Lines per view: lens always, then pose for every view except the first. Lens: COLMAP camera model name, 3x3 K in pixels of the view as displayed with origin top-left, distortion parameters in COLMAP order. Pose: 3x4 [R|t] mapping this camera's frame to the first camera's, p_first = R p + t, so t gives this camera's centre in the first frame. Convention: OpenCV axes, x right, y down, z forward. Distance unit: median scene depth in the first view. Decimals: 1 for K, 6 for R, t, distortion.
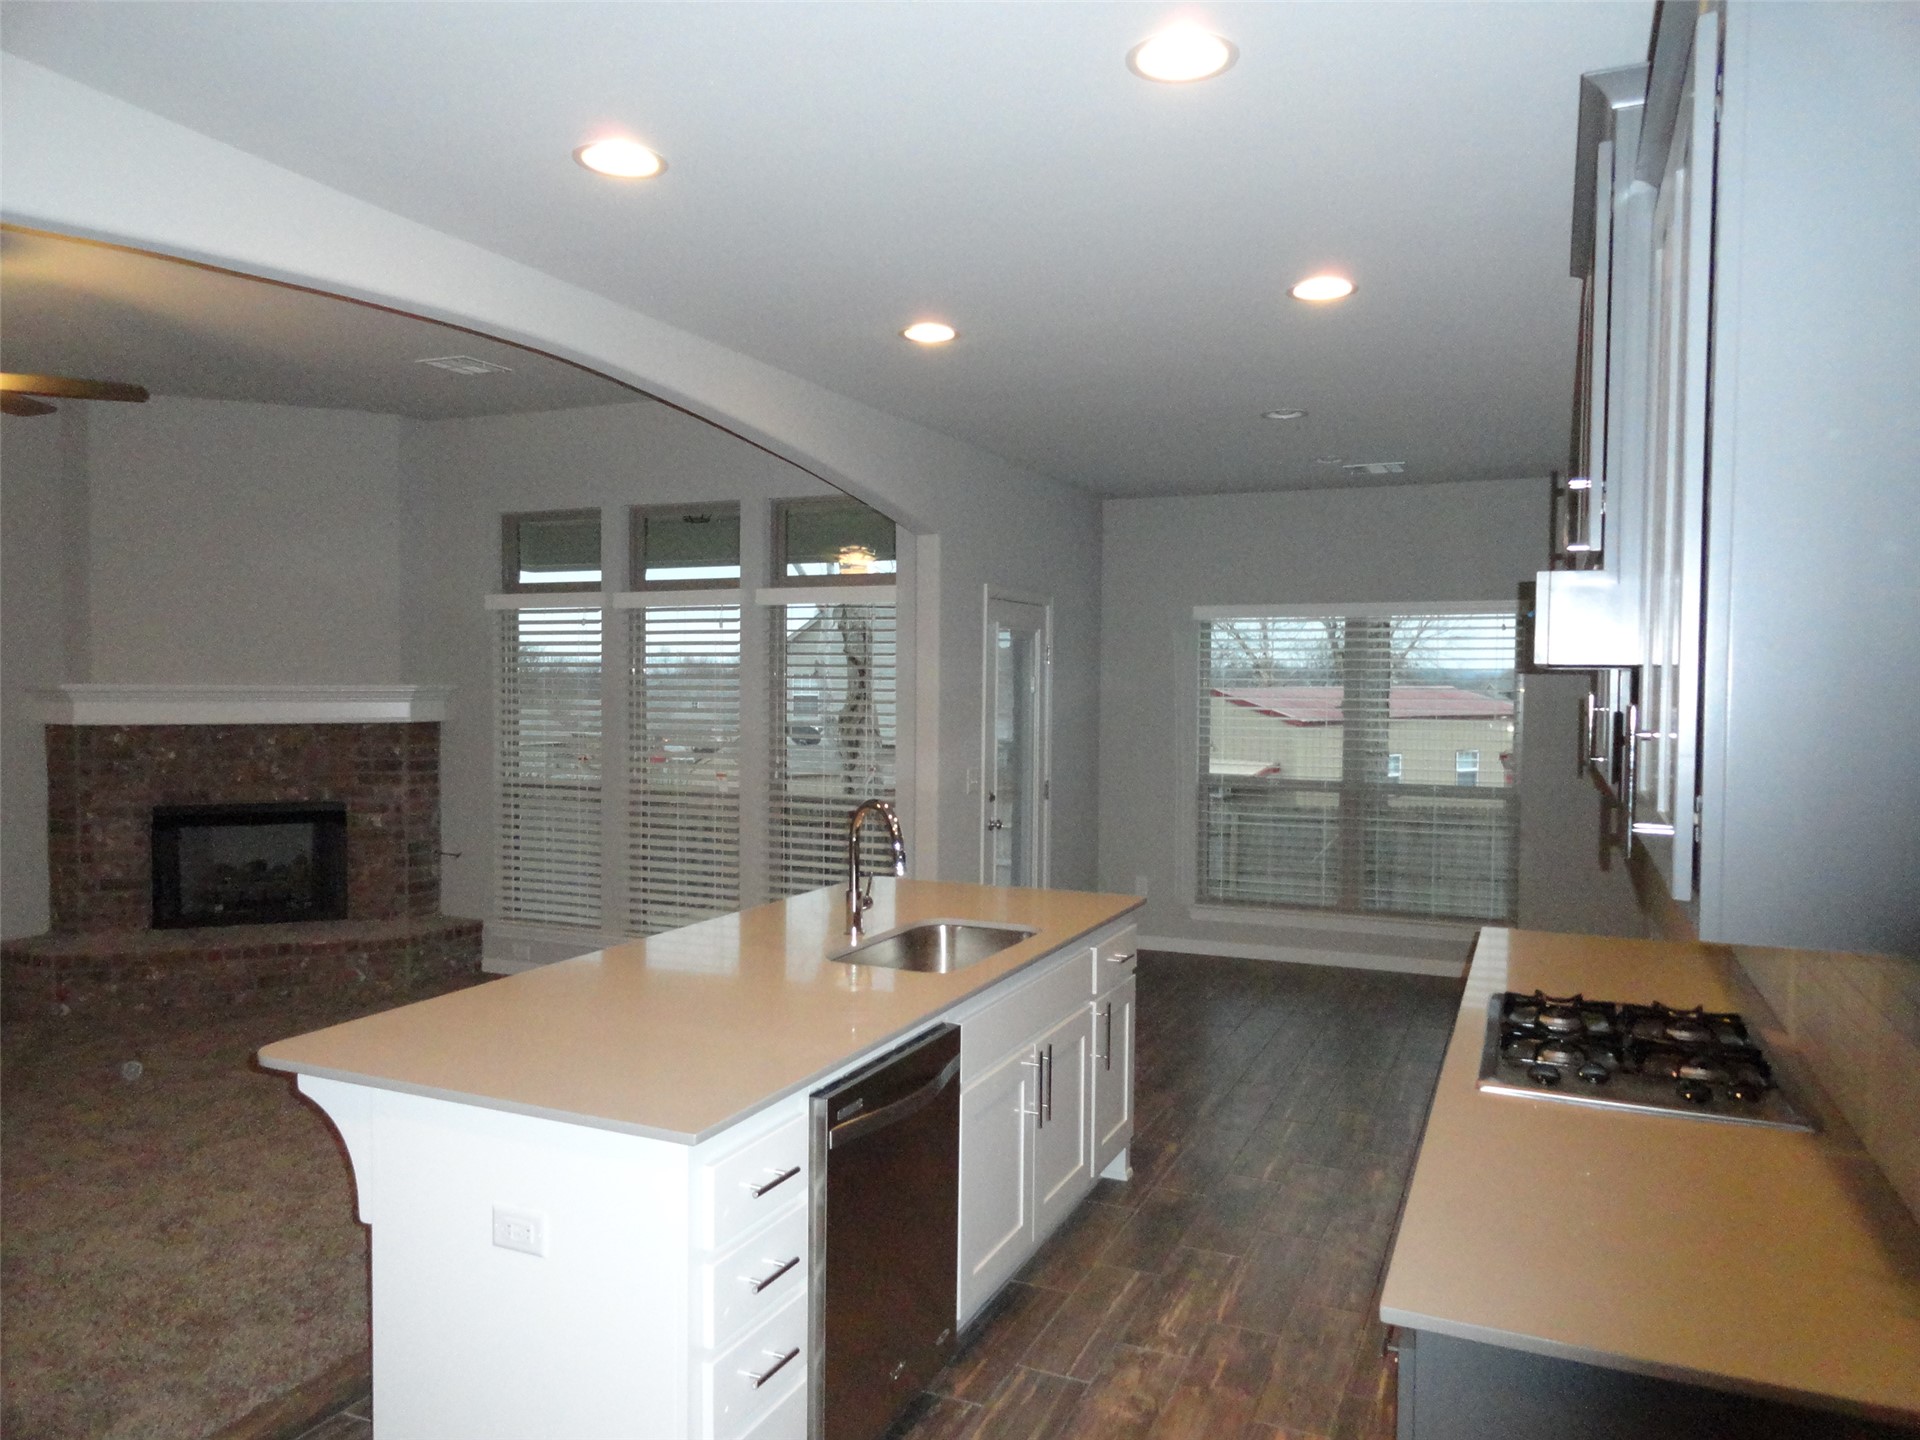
lens RADIAL K [[1327.6, 0, 965.9], [0, 1327.6, 721.3], [0, 0, 1]] dist [0.000996, -0.001319]
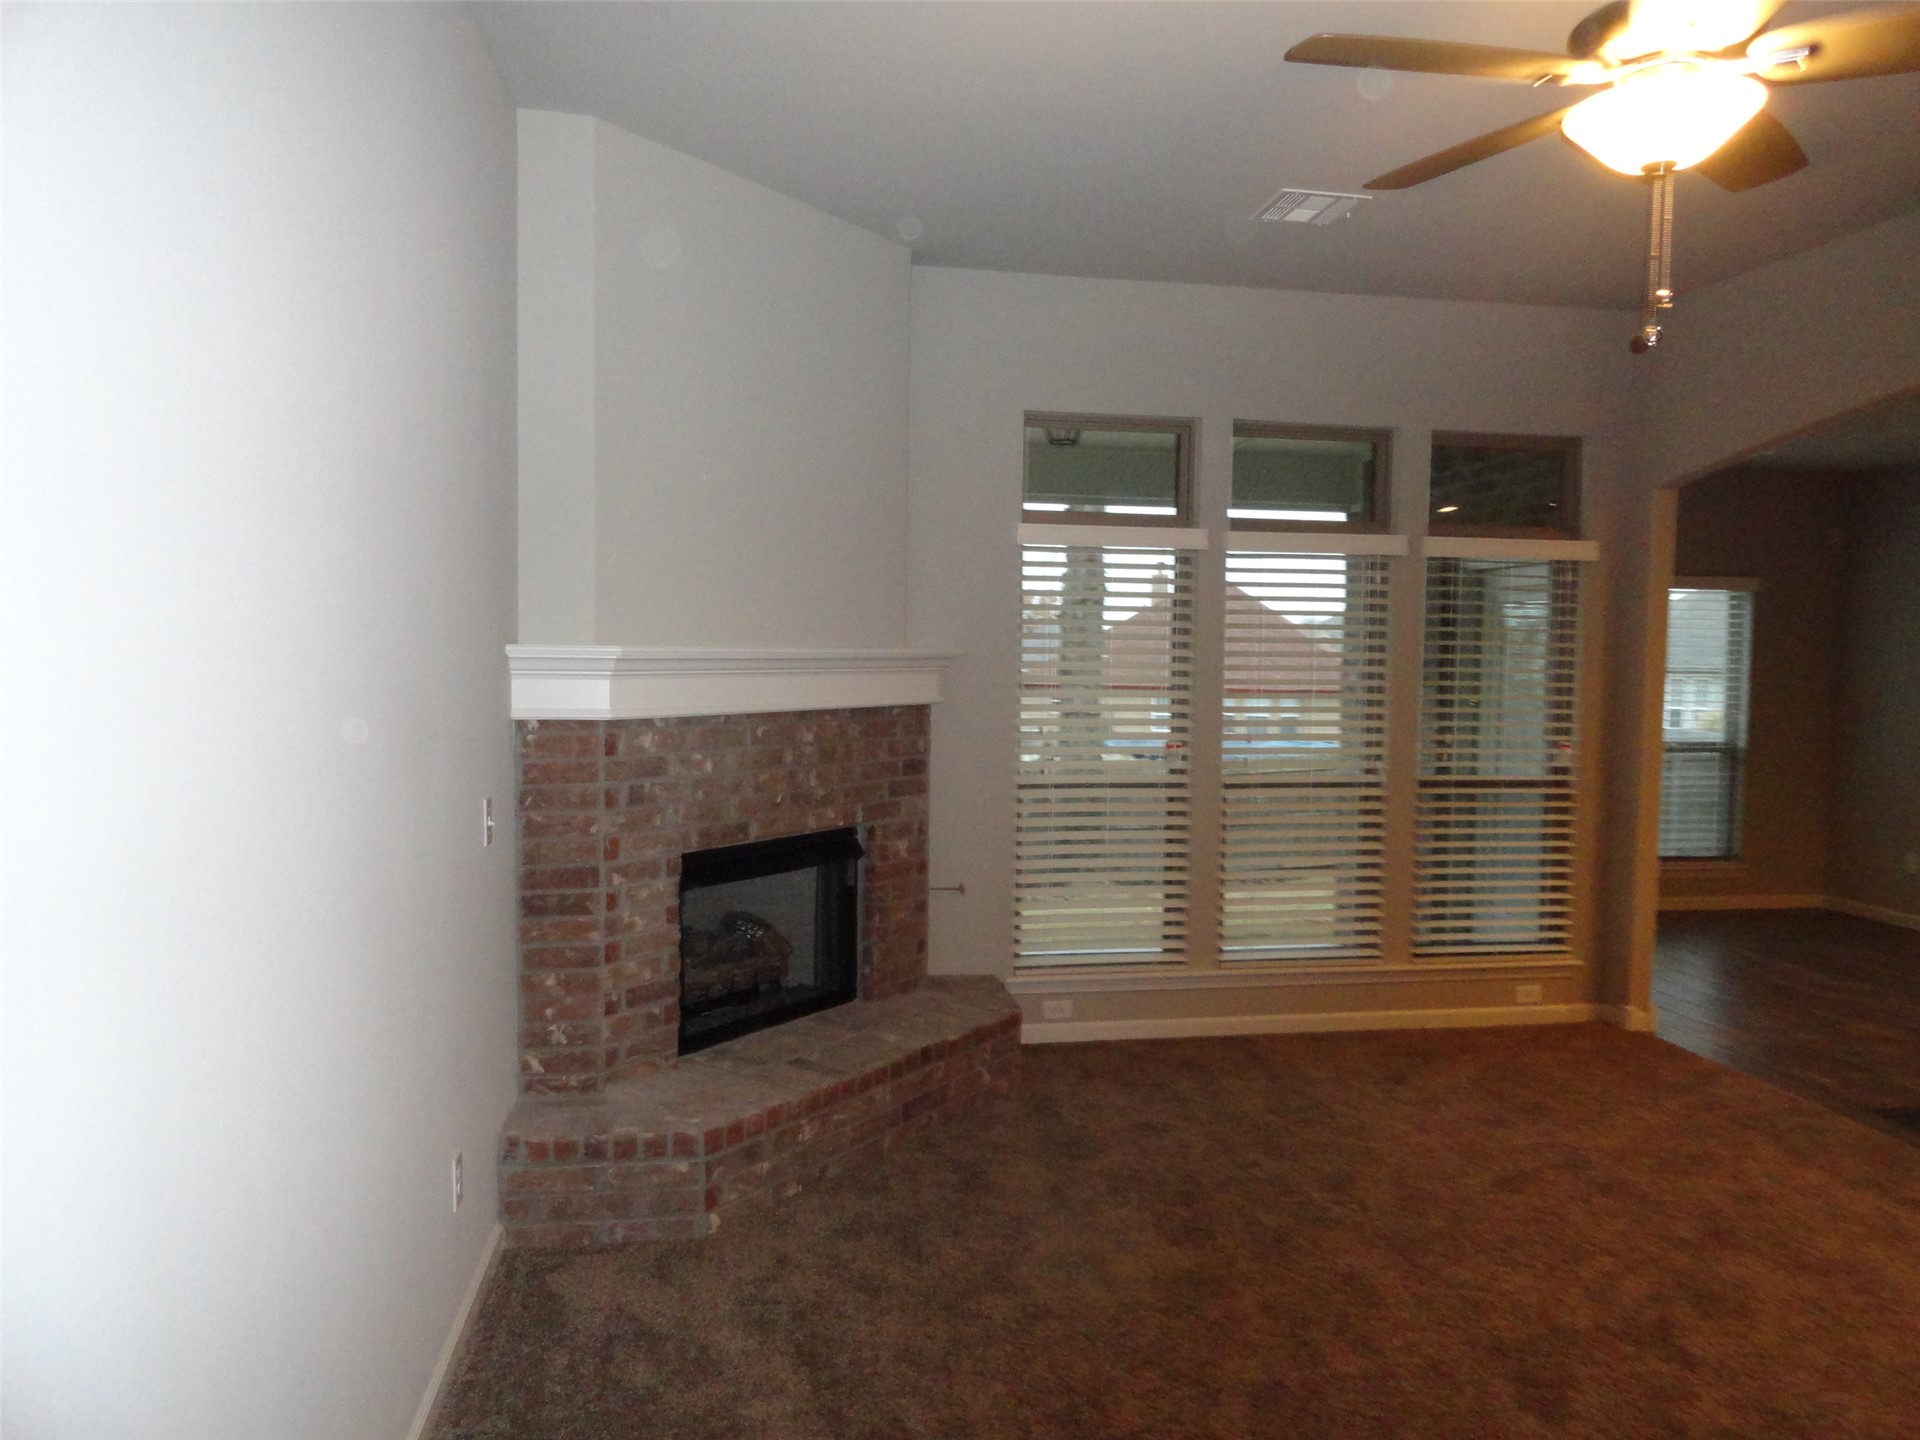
lens RADIAL K [[1376.0, 0, 978.2], [0, 1376.0, 710.5], [0, 0, 1]] dist [0.003359, 0.006136]
pose [[0.826279, -0.020995, 0.562869, -0.850565], [0.002289, 0.999422, 0.033917, -0.020316], [-0.563256, -0.026736, 0.825850, 0.423261]]
